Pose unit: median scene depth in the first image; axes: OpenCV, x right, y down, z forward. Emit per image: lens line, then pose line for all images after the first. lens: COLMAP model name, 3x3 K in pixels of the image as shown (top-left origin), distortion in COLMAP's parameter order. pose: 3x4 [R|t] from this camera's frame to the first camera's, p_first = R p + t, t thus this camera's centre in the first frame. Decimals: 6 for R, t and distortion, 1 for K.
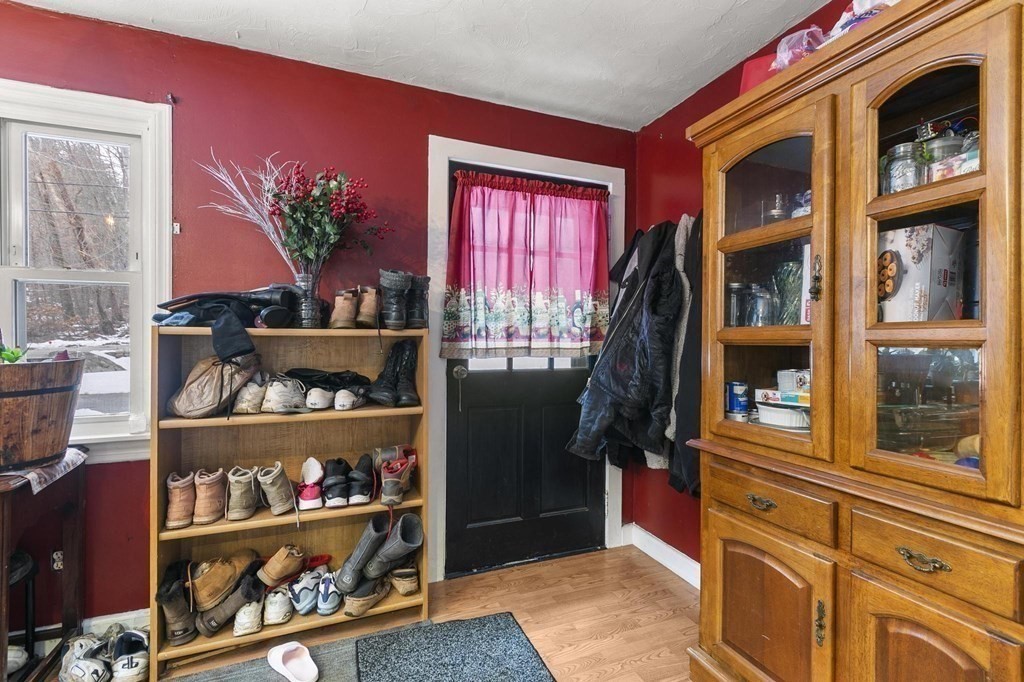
lens RADIAL K [[450.2, 0, 515.0], [0, 450.2, 339.4], [0, 0, 1]] dist [0.000897, -0.000186]
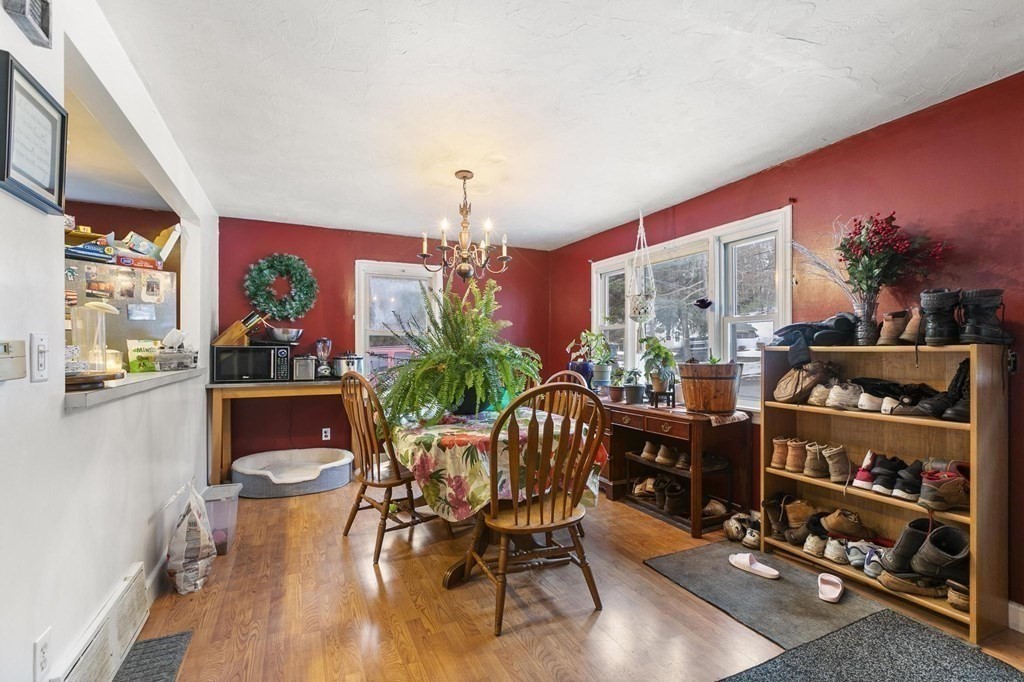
lens RADIAL K [[450.2, 0, 515.0], [0, 450.2, 339.4], [0, 0, 1]] dist [0.000897, -0.000186]
pose [[0.071736, -0.028126, -0.997027, 0.773387], [-0.006723, 0.999566, -0.028682, 0.000496], [0.997401, 0.008761, 0.071515, -0.070419]]
